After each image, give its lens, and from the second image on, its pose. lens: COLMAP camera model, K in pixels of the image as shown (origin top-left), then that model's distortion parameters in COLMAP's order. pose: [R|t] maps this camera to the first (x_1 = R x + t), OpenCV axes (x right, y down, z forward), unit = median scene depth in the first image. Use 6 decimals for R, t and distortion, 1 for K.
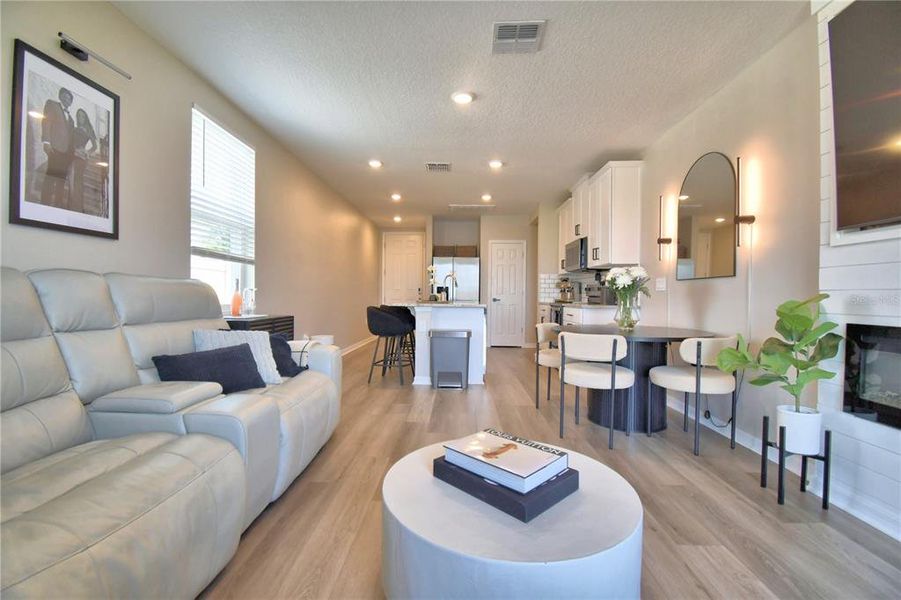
lens RADIAL K [[398.1, 0, 442.6], [0, 398.1, 302.7], [0, 0, 1]] dist [0.004395, -0.017473]
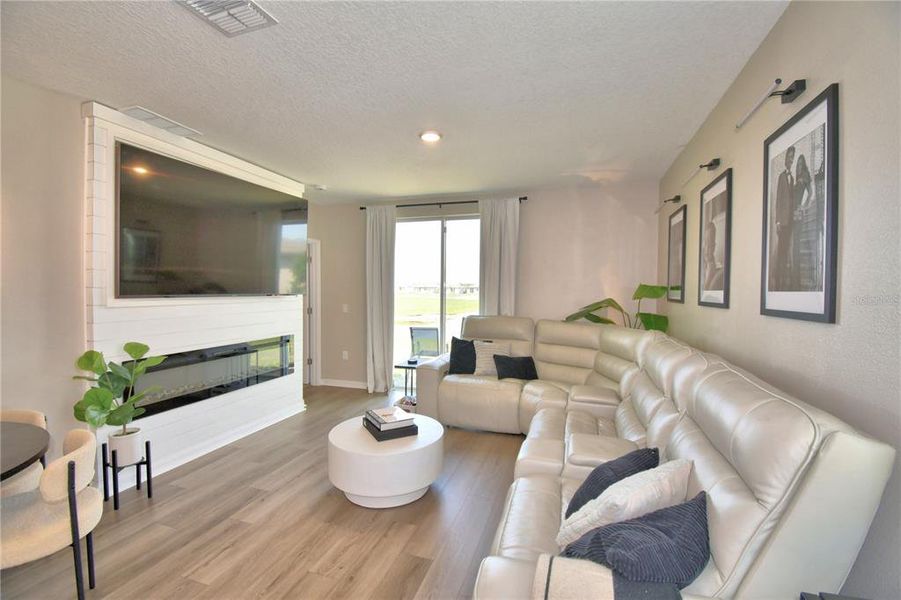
lens RADIAL K [[398.1, 0, 442.8], [0, 398.1, 297.6], [0, 0, 1]] dist [0.004395, -0.017473]
pose [[-0.959805, -0.023355, 0.279695, -0.210979], [-0.012838, 0.999142, 0.039377, -0.106577], [-0.280374, 0.034204, -0.959281, 0.868897]]
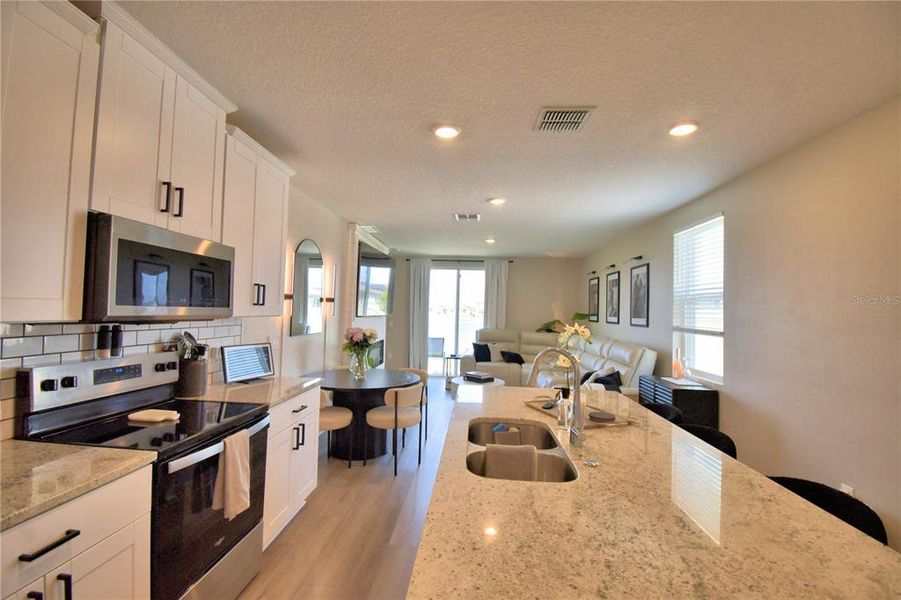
lens RADIAL K [[398.1, 0, 445.6], [0, 398.1, 299.7], [0, 0, 1]] dist [0.004395, -0.017473]
pose [[-0.998791, -0.033186, 0.036275, 0.116517], [-0.033548, 0.999393, -0.009436, -0.127181], [-0.035940, -0.010641, -0.999297, 1.638184]]
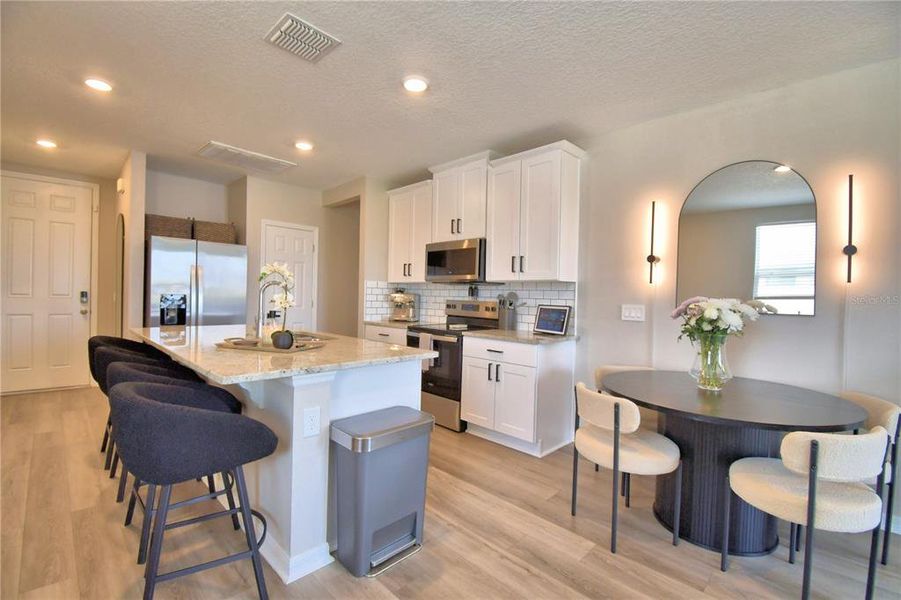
lens RADIAL K [[398.1, 0, 447.8], [0, 398.1, 299.7], [0, 0, 1]] dist [0.004395, -0.017473]
pose [[0.669201, 0.001652, 0.743080, -0.254229], [-0.006225, 0.999975, 0.003382, -0.063531], [-0.743056, -0.006889, 0.669194, 0.649127]]
